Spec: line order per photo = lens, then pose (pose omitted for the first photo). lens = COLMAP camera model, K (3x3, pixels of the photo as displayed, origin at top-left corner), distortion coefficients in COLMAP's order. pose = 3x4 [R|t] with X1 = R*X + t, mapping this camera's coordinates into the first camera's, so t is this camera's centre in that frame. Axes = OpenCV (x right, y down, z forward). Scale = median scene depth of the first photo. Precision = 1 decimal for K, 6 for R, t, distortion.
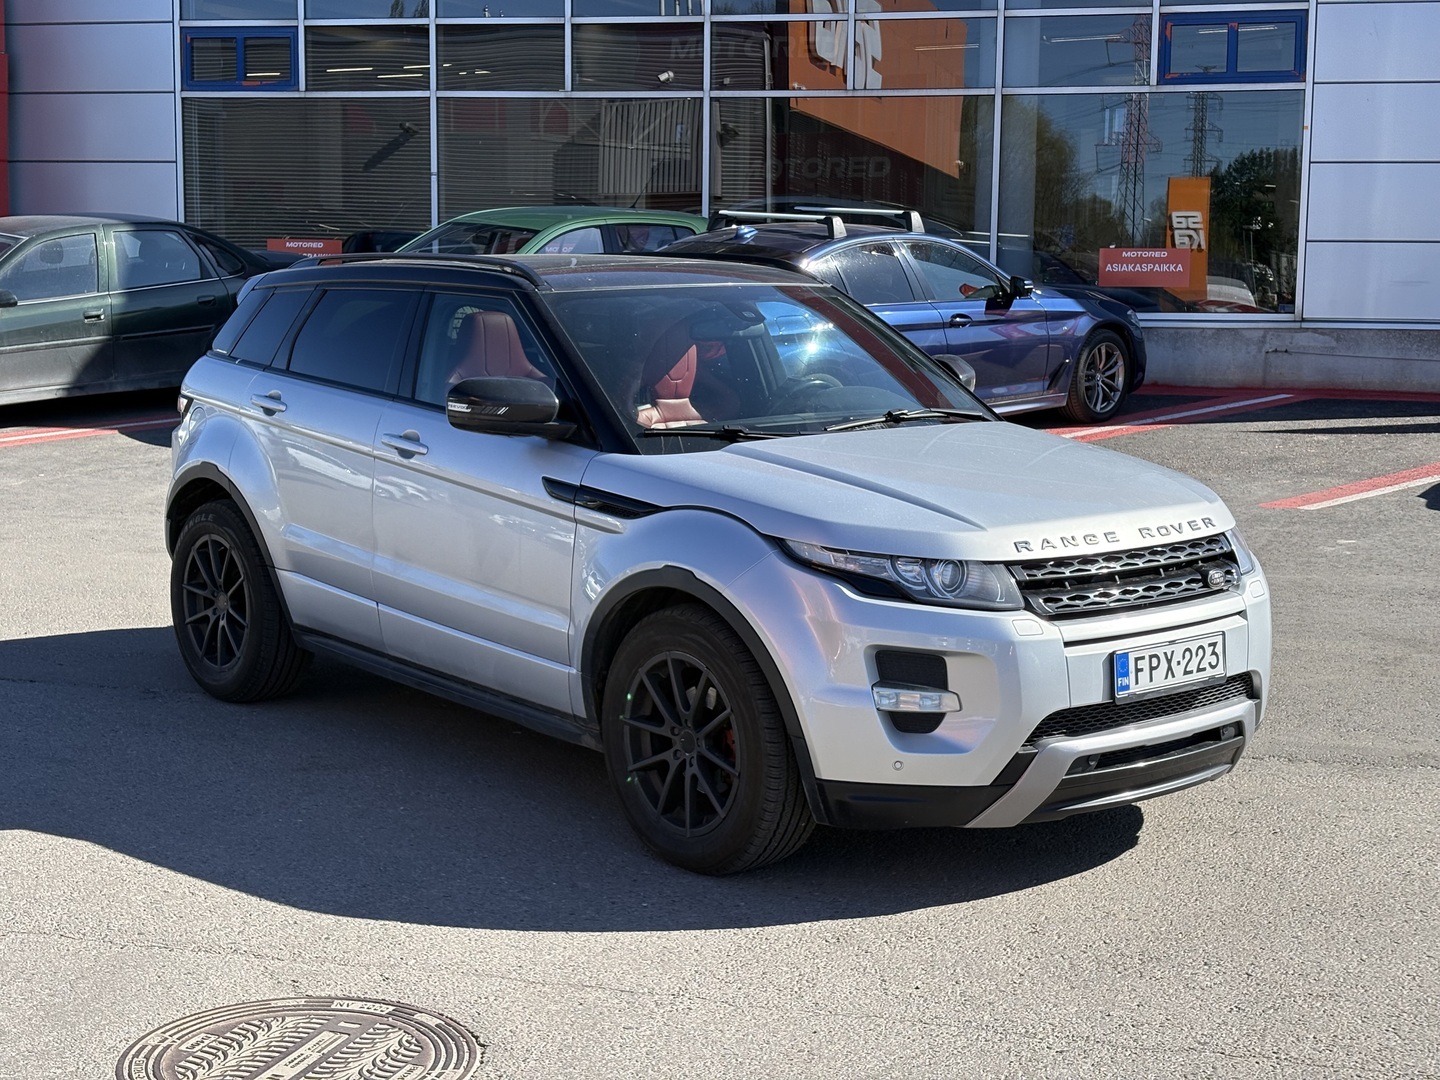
lens RADIAL K [[2189.9, 0, 680.4], [0, 2189.9, 538.9], [0, 0, 1]] dist [0.162239, -0.581804]
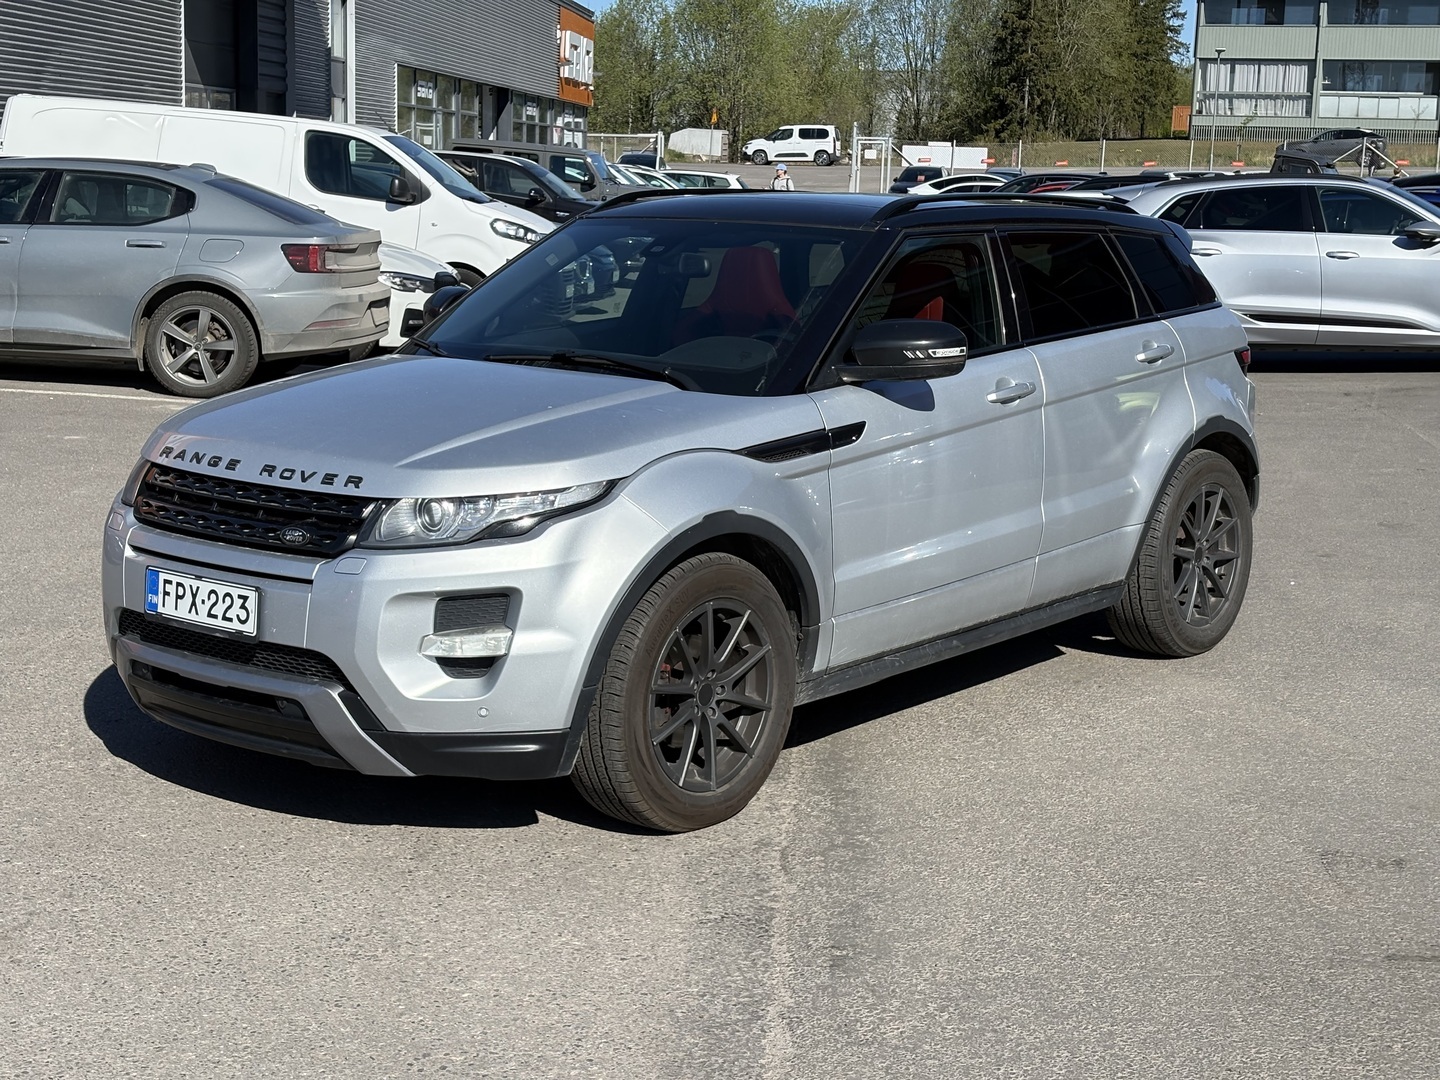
lens RADIAL K [[2189.9, 0, 680.4], [0, 2189.9, 538.9], [0, 0, 1]] dist [0.162239, -0.581804]
pose [[0.181464, 0.160229, -0.970256, 1.189476], [-0.161018, 0.978163, 0.131420, -0.129430], [0.970126, 0.132380, 0.203301, 1.007364]]
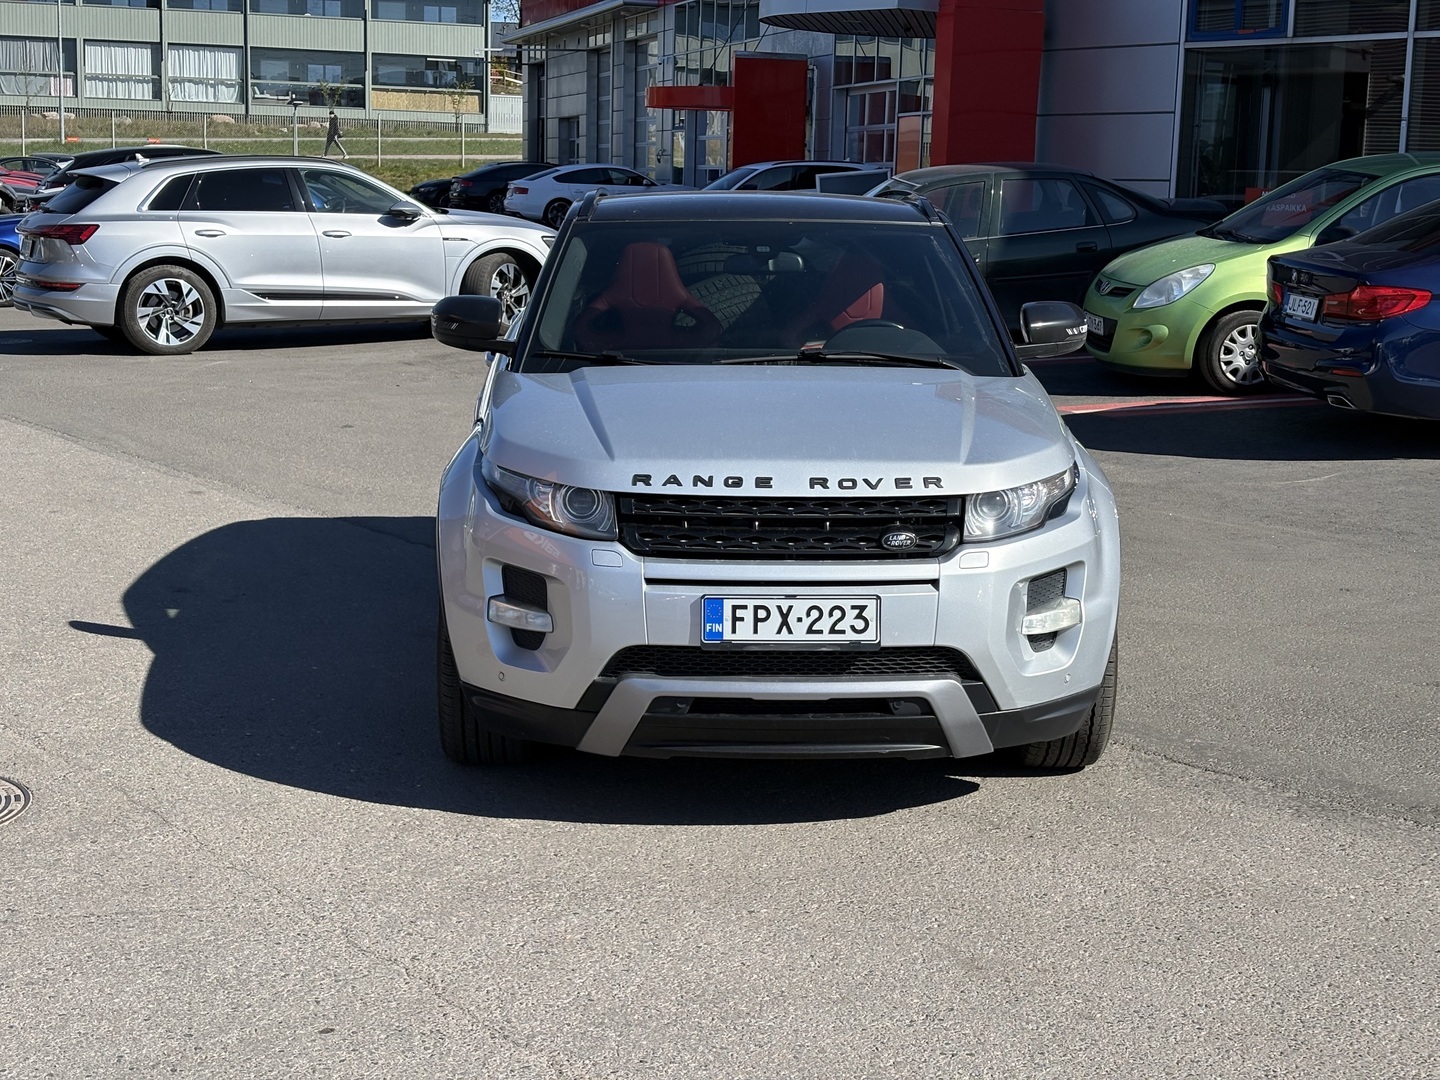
lens RADIAL K [[2189.9, 0, 680.4], [0, 2189.9, 538.9], [0, 0, 1]] dist [0.162239, -0.581804]
pose [[0.778060, 0.105580, -0.619253, 0.772804], [-0.094440, 0.994231, 0.050853, -0.021917], [0.621050, 0.018916, 0.783543, 0.225317]]
